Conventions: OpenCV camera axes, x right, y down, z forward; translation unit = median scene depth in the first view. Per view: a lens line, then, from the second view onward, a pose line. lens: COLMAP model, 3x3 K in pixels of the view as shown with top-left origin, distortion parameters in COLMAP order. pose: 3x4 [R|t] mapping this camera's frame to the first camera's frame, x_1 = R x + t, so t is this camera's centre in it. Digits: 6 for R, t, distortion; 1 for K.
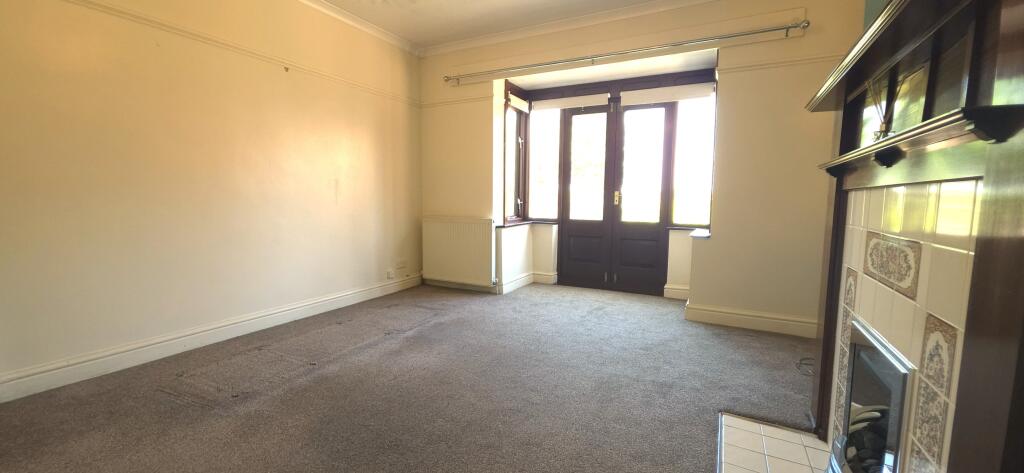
lens RADIAL K [[404.8, 0, 514.4], [0, 404.8, 235.8], [0, 0, 1]] dist [0.005708, -0.005105]
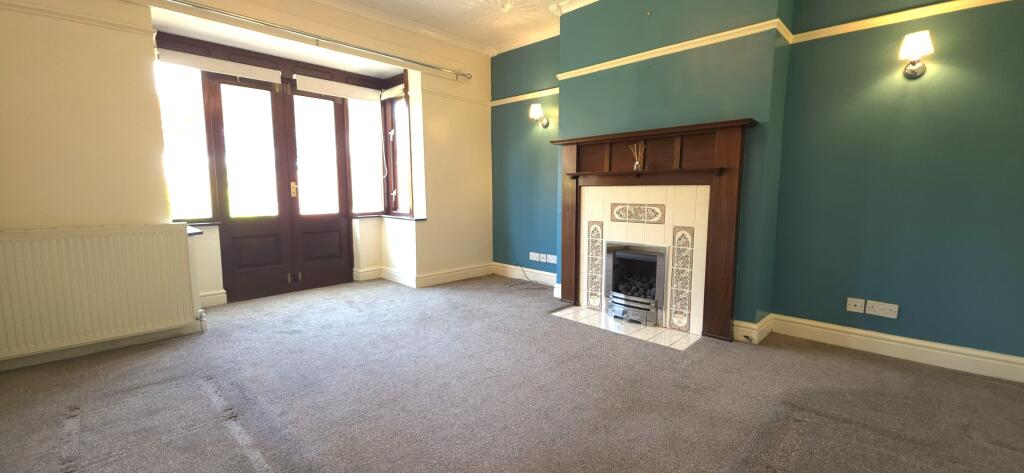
lens RADIAL K [[404.8, 0, 511.6], [0, 404.8, 237.2], [0, 0, 1]] dist [0.005708, -0.005105]
pose [[0.283861, -0.122013, 0.951071, -0.523638], [0.091913, 0.990766, 0.099673, -0.035238], [-0.954450, 0.059123, 0.292455, 0.285973]]
